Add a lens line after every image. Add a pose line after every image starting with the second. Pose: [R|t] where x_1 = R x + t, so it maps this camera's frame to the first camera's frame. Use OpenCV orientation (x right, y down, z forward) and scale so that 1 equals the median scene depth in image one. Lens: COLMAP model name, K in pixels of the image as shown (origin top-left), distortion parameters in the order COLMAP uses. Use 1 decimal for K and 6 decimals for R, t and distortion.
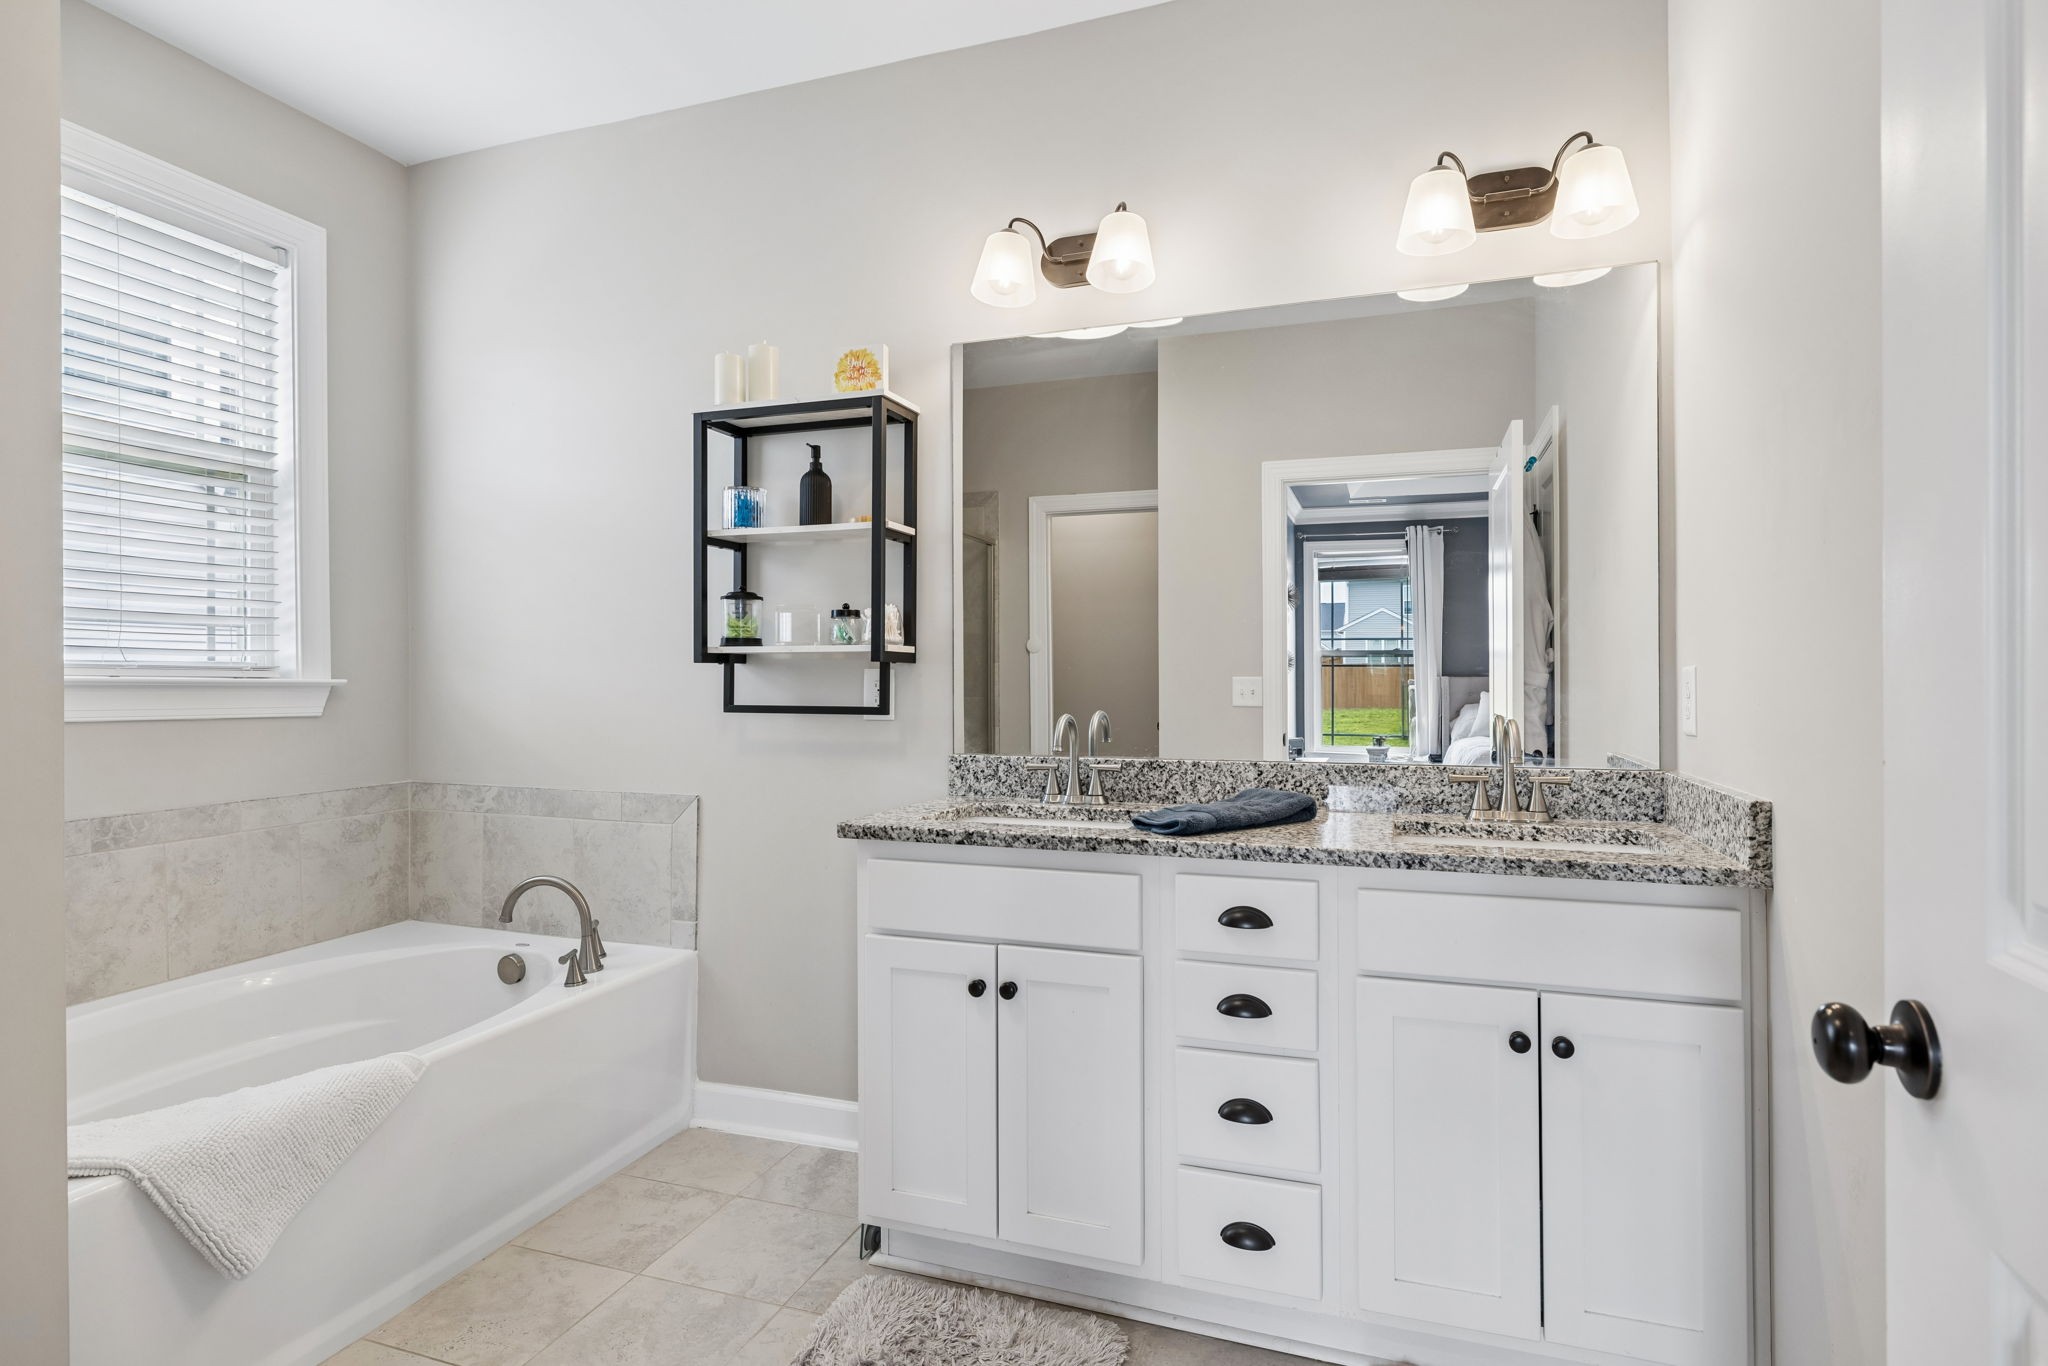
lens RADIAL K [[1037.9, 0, 1006.6], [0, 1037.9, 686.2], [0, 0, 1]] dist [-0.004486, 0.000221]
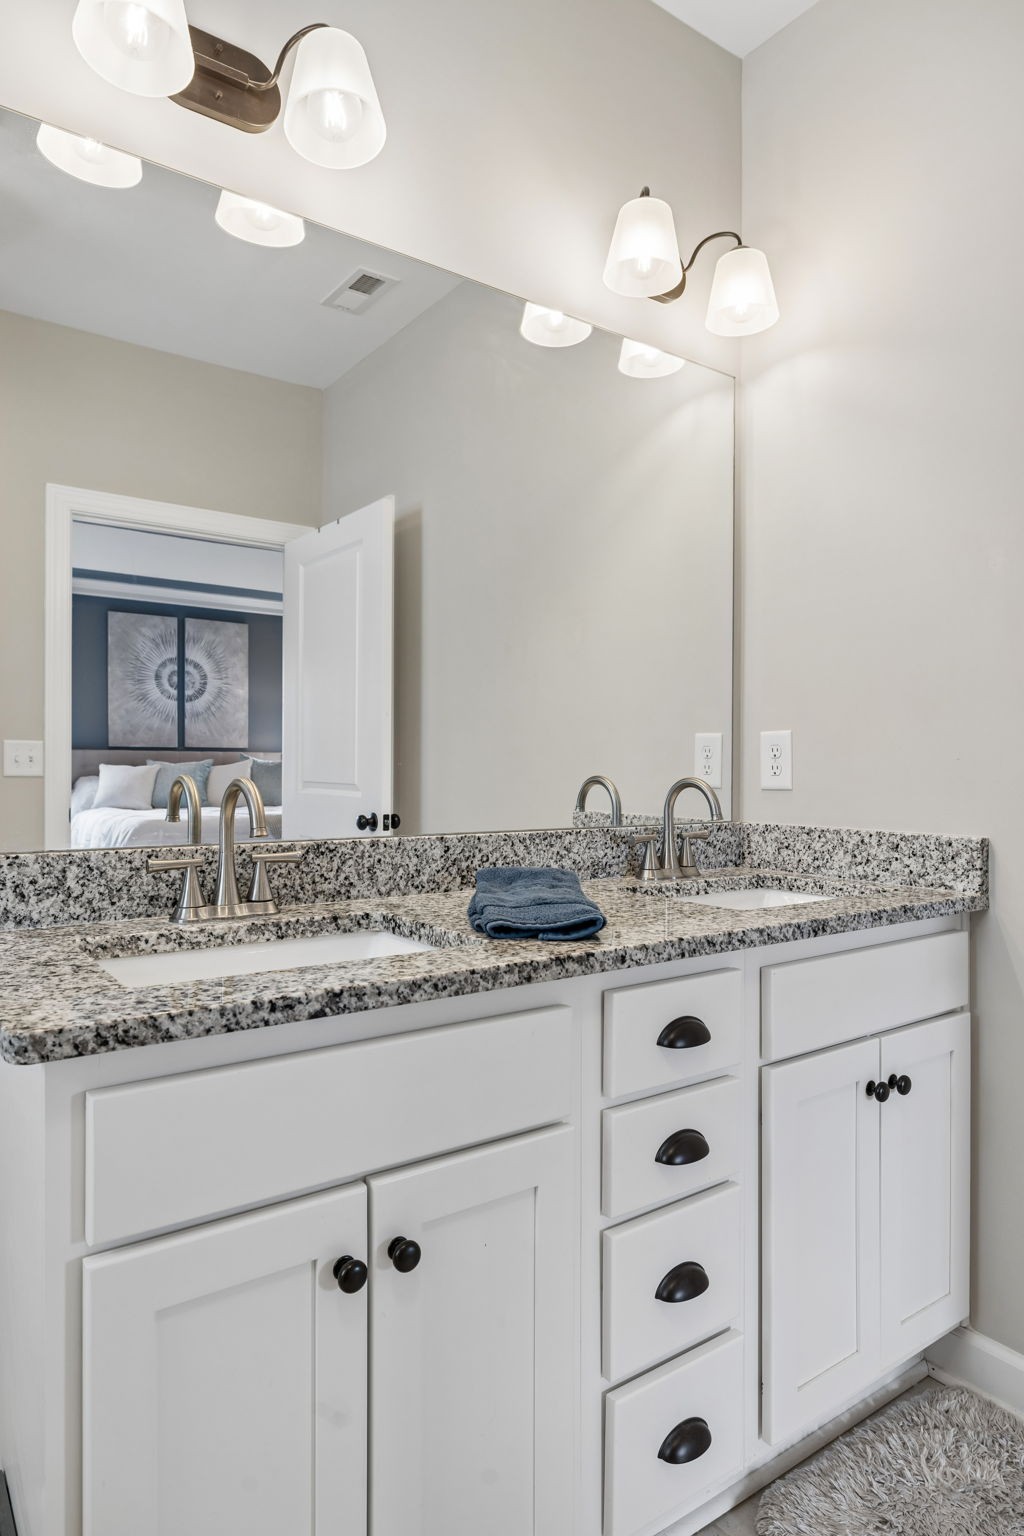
lens RADIAL K [[924.3, 0, 504.3], [0, 924.3, 763.5], [0, 0, 1]] dist [-0.001651, 0.000926]
pose [[0.556026, 0.007531, 0.831131, -0.354818], [-0.007413, 0.999964, -0.004102, 0.020728], [-0.831132, -0.003881, 0.556061, 0.600450]]
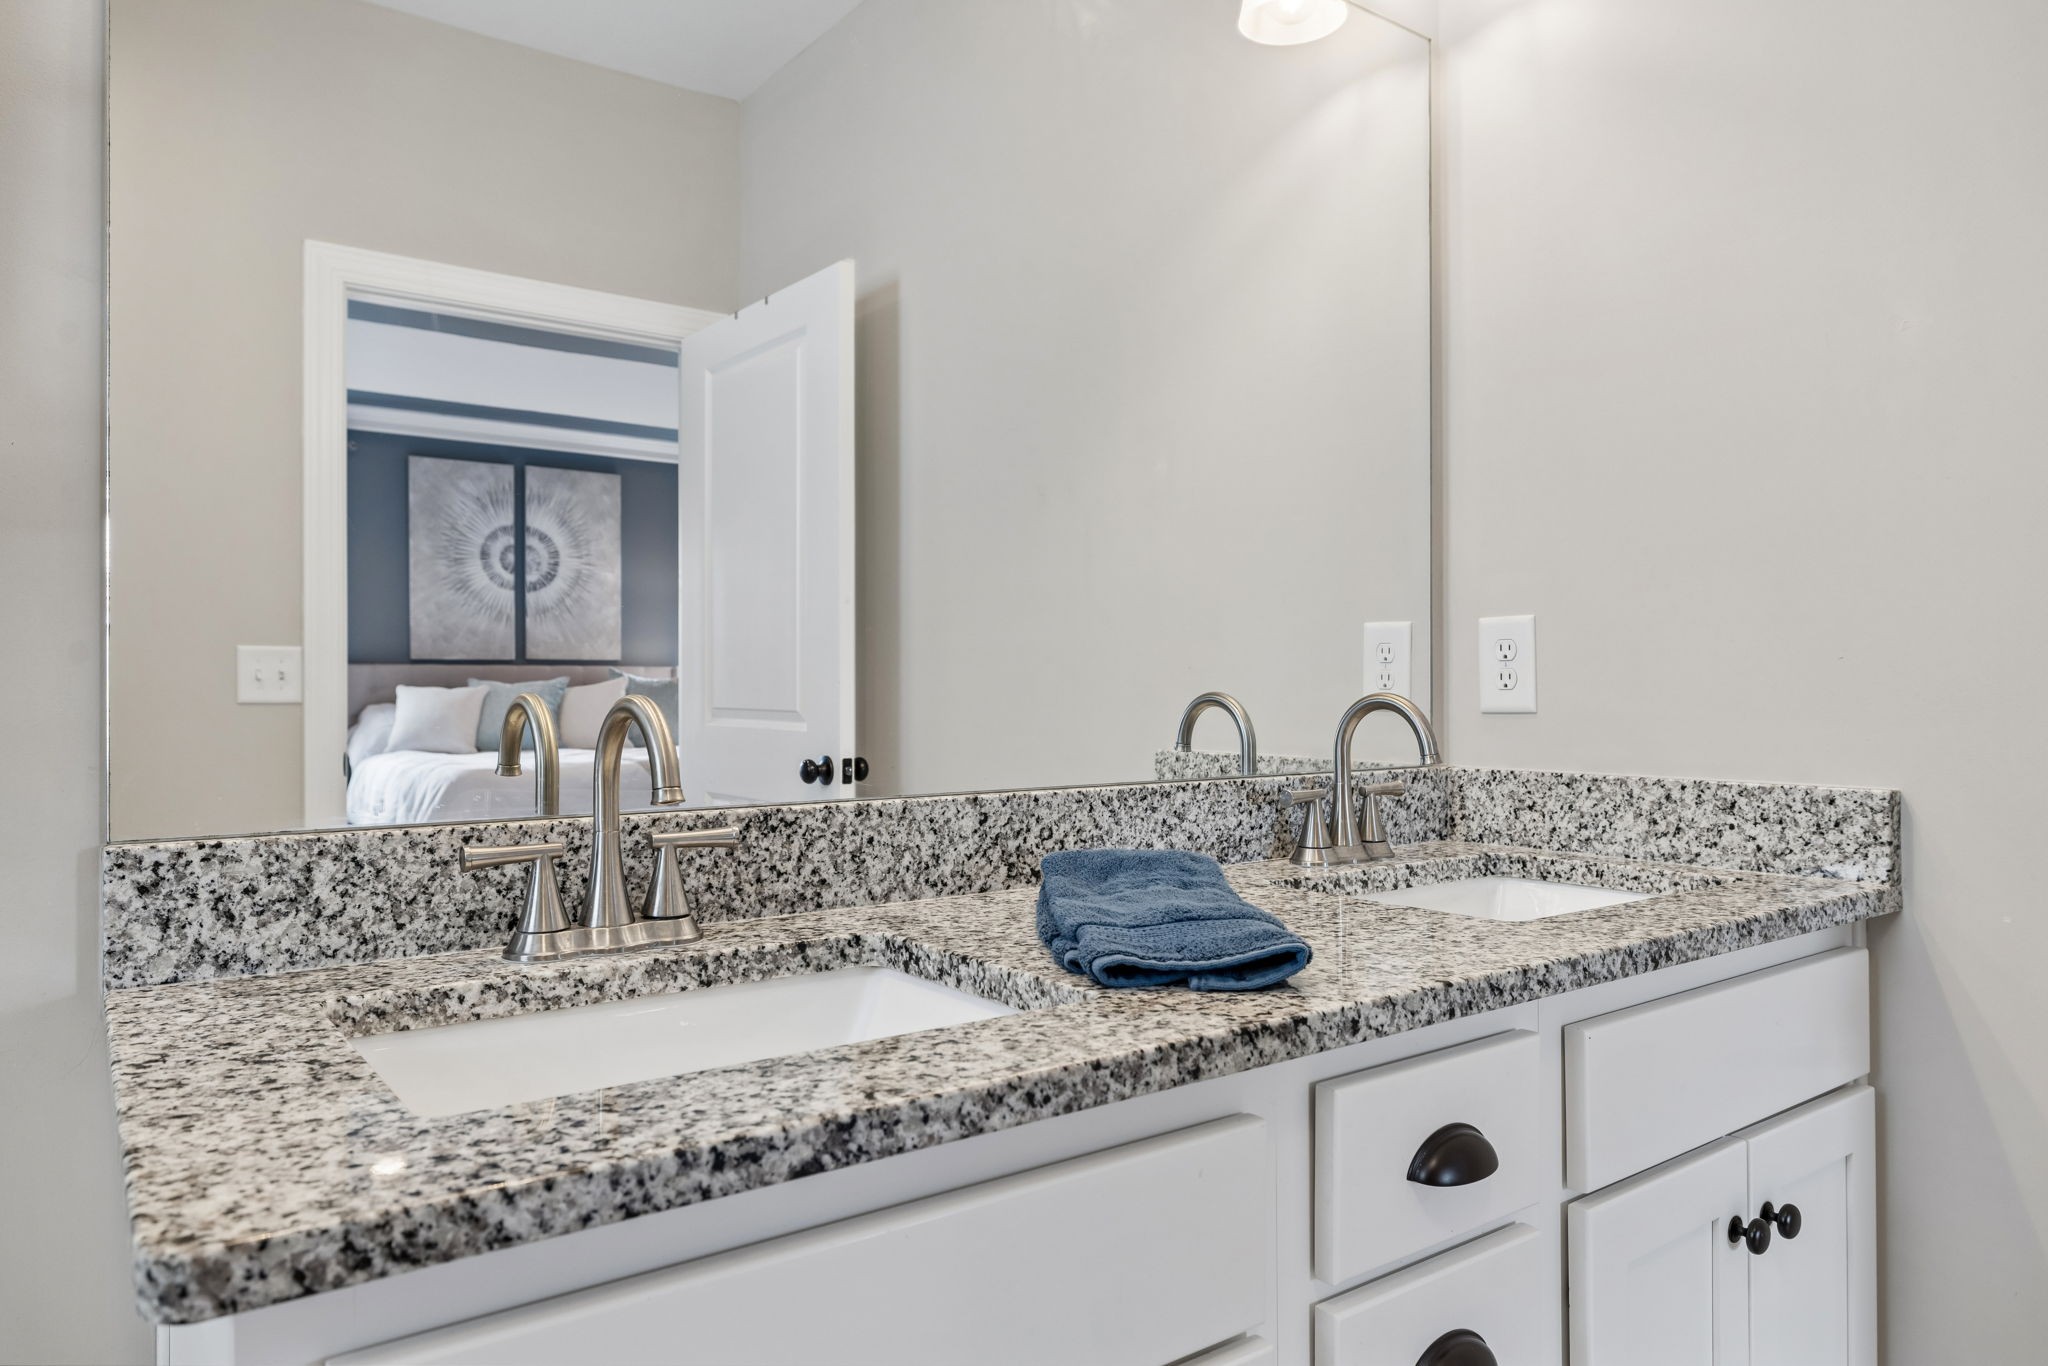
lens RADIAL K [[1330.4, 0, 1017.7], [0, 1330.4, 675.6], [0, 0, 1]] dist [-0.003677, -0.000143]
pose [[0.538021, 0.007919, 0.842894, -0.275715], [0.000075, 0.999955, -0.009442, 0.026178], [-0.842931, 0.005143, 0.537997, 0.707385]]
